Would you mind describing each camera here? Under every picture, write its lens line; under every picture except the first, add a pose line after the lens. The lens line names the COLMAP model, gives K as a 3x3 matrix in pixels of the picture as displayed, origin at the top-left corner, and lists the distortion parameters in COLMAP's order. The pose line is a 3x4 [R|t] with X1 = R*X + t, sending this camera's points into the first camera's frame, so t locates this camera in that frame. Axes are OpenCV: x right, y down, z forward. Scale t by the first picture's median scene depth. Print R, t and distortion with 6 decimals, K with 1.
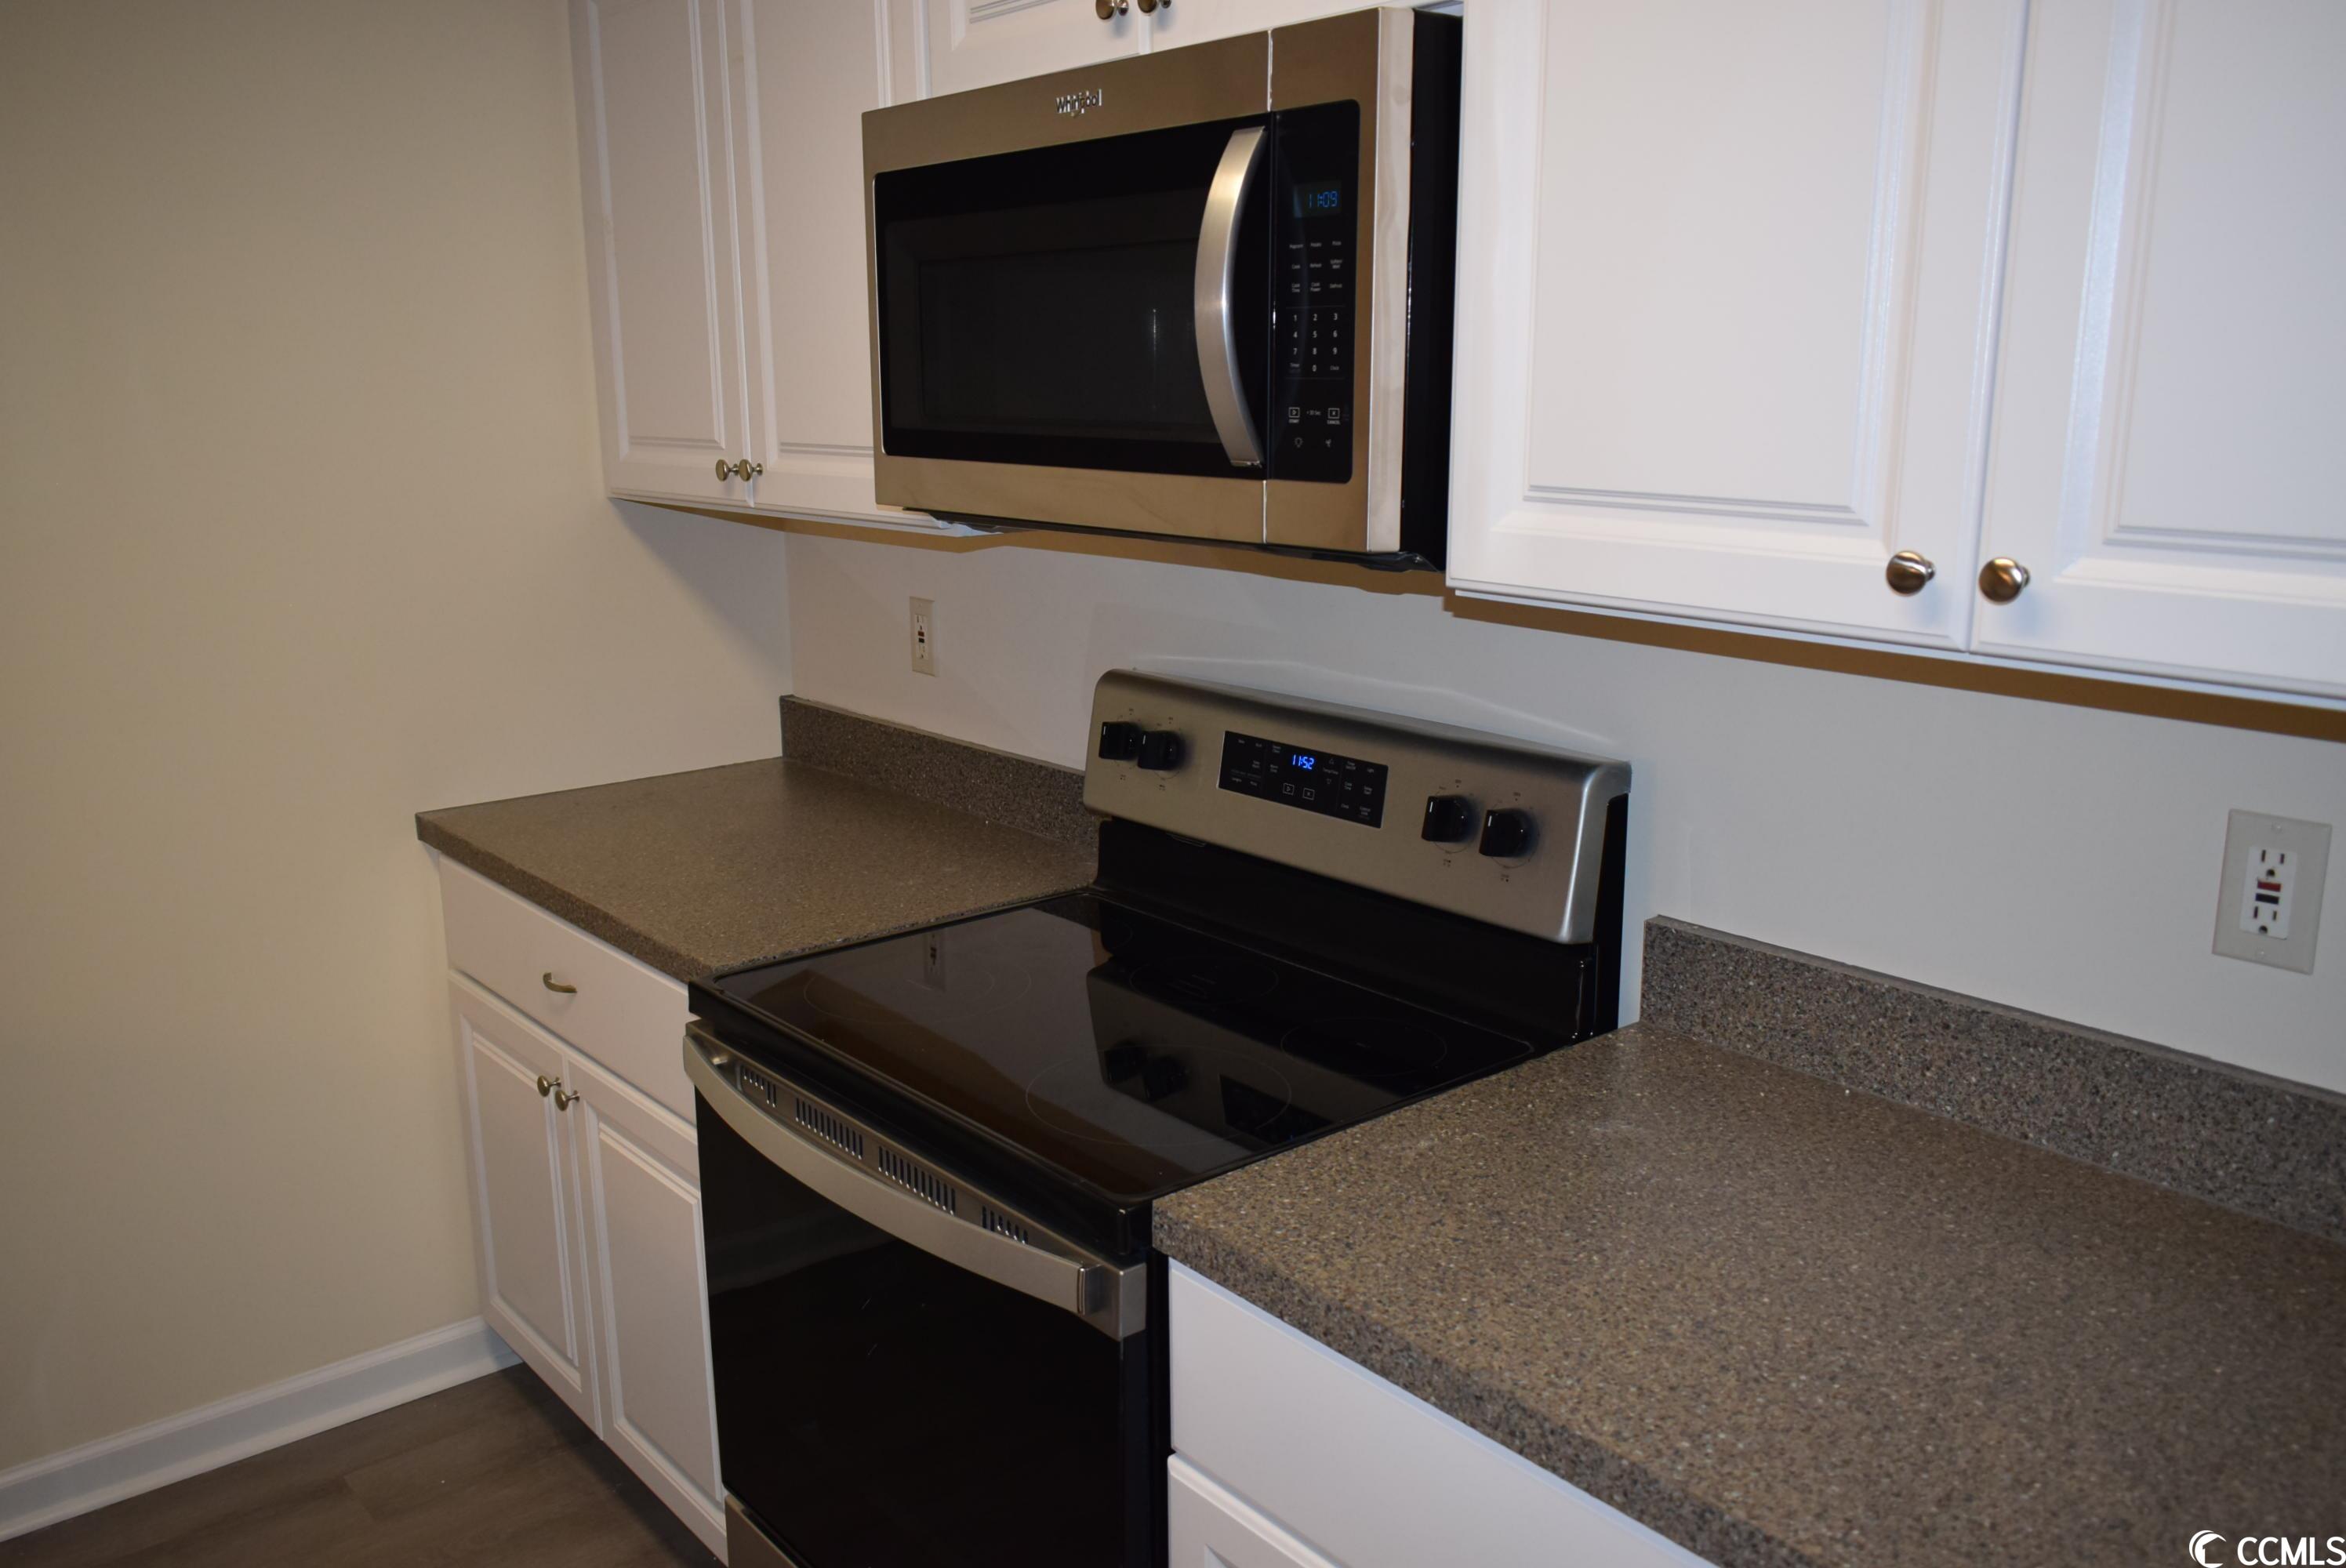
lens RADIAL K [[1855.1, 0, 1157.4], [0, 1855.1, 789.6], [0, 0, 1]] dist [-0.015023, -0.002939]
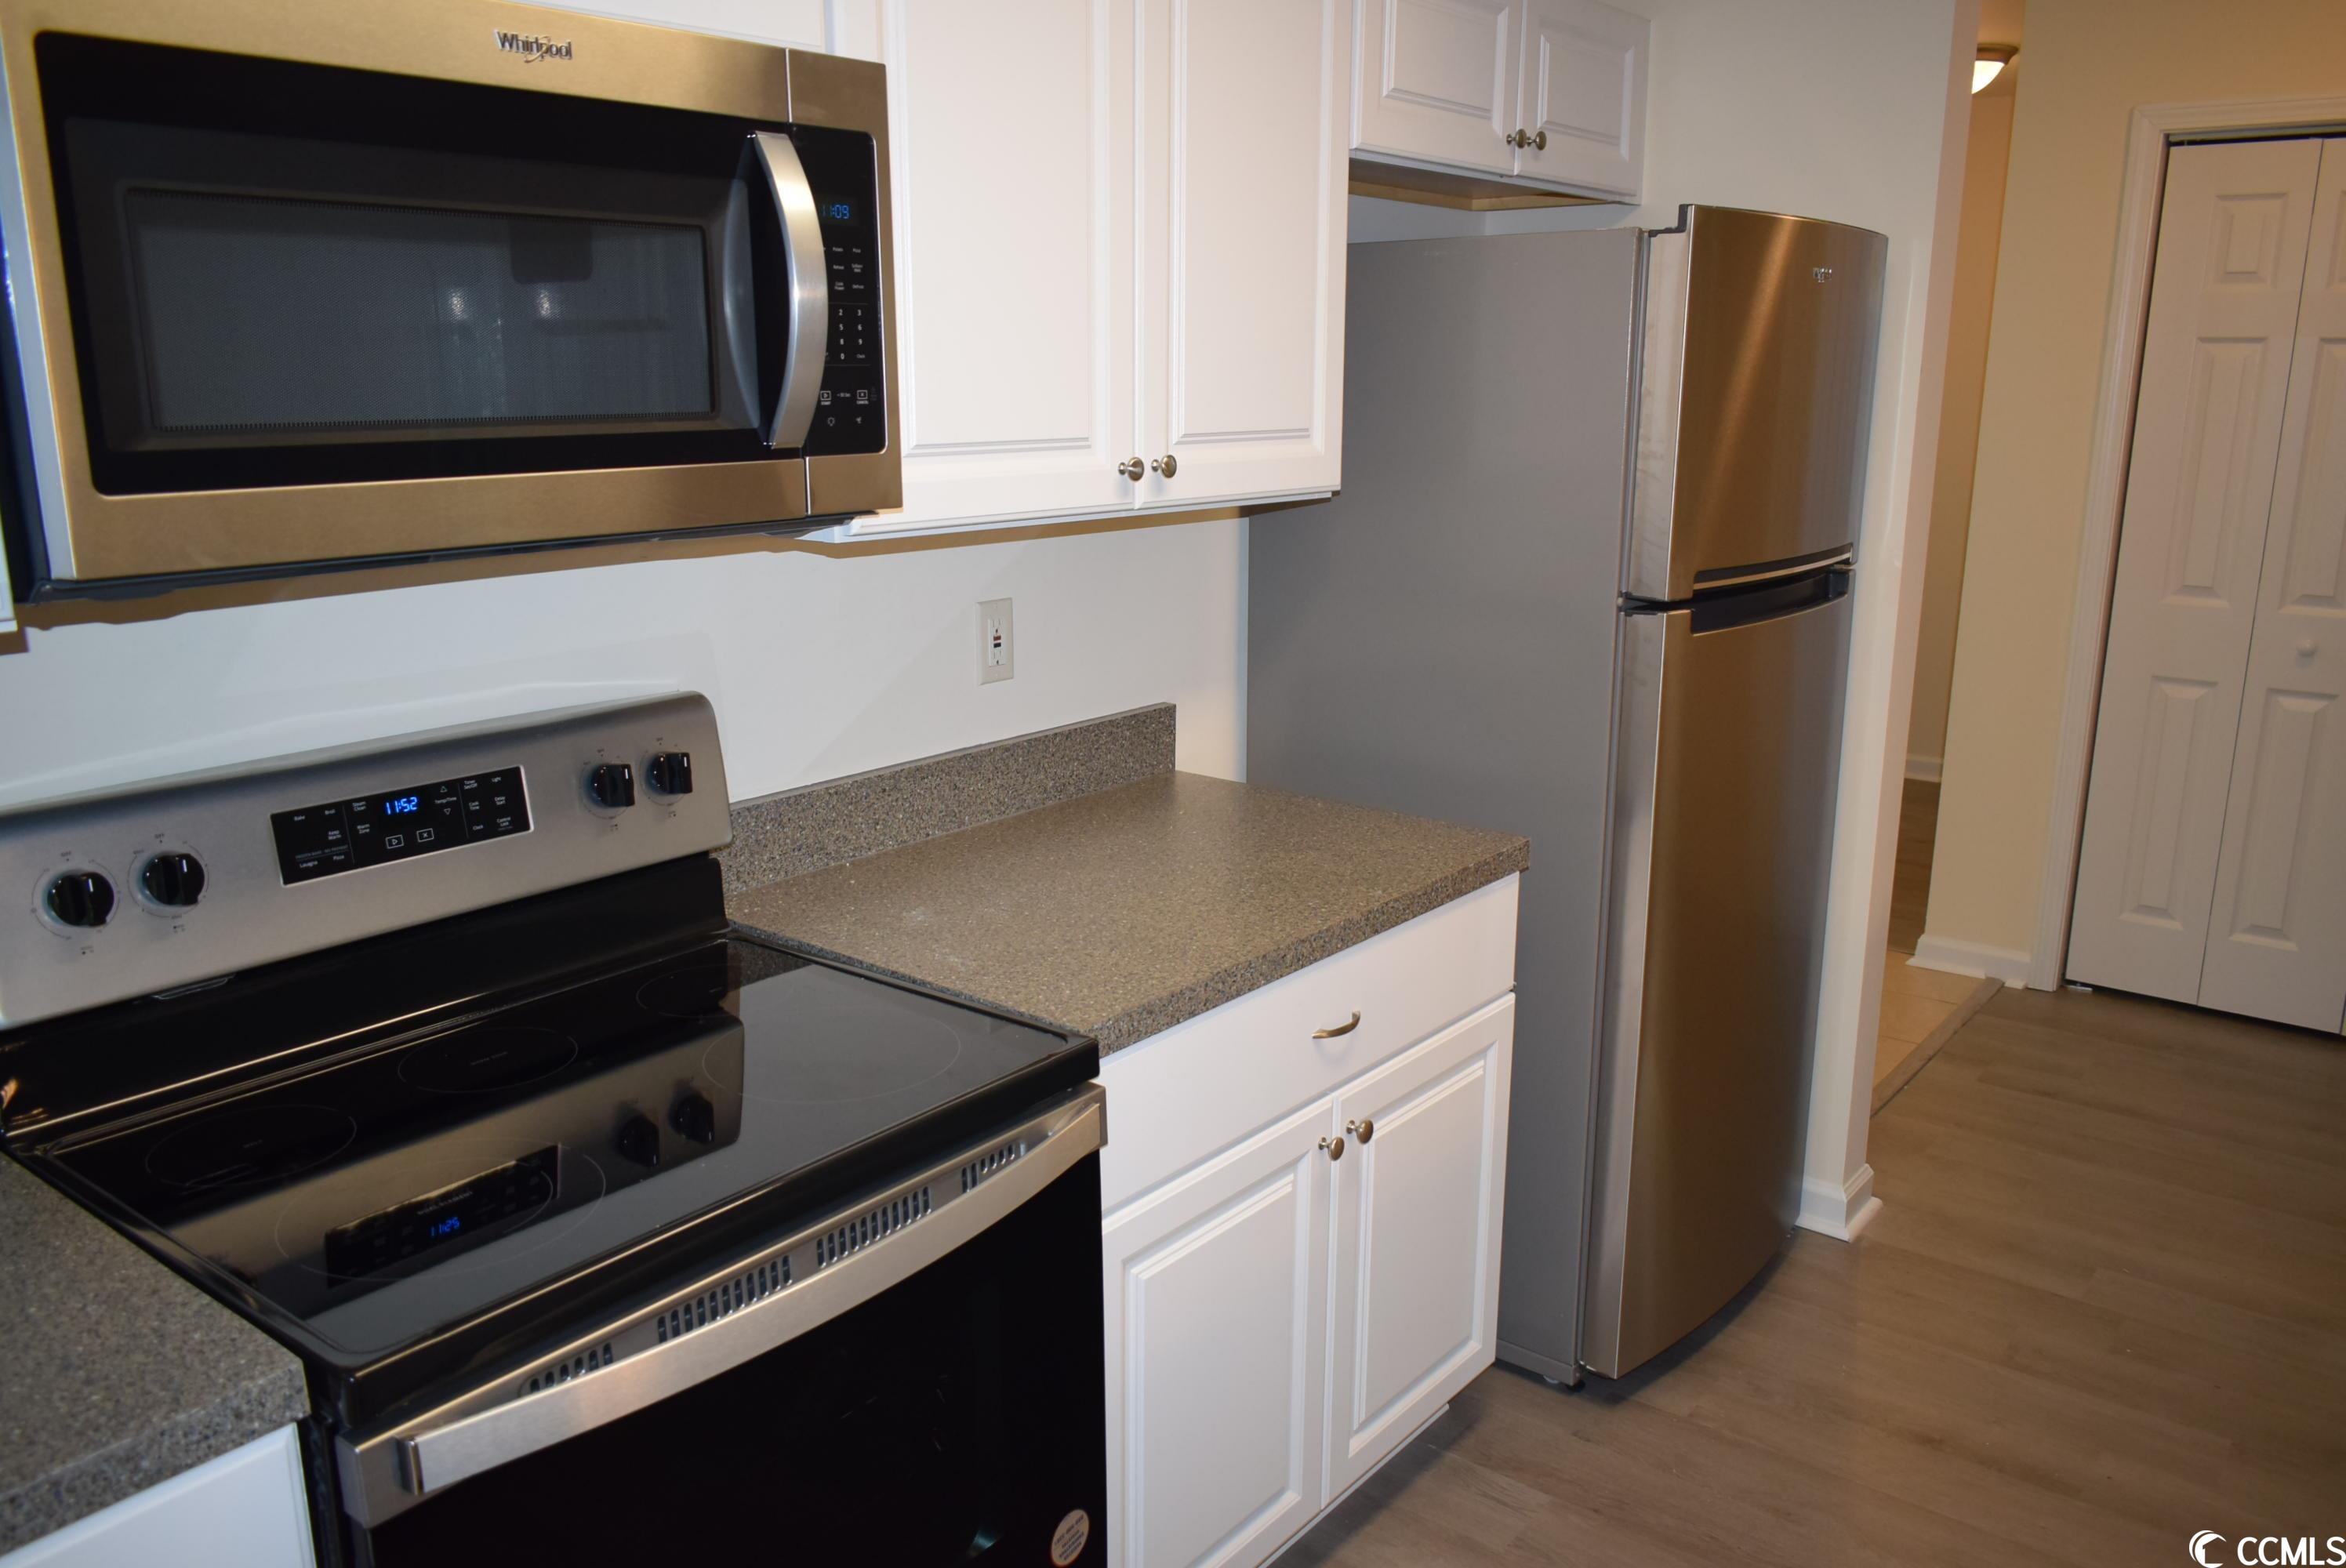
lens RADIAL K [[1855.1, 0, 1178.6], [0, 1855.1, 786.0], [0, 0, 1]] dist [-0.015023, -0.002939]
pose [[-0.221516, -0.216989, 0.950708, -1.078203], [0.216757, 0.939583, 0.264954, -0.227601], [-0.950761, 0.264764, -0.161099, 1.018942]]
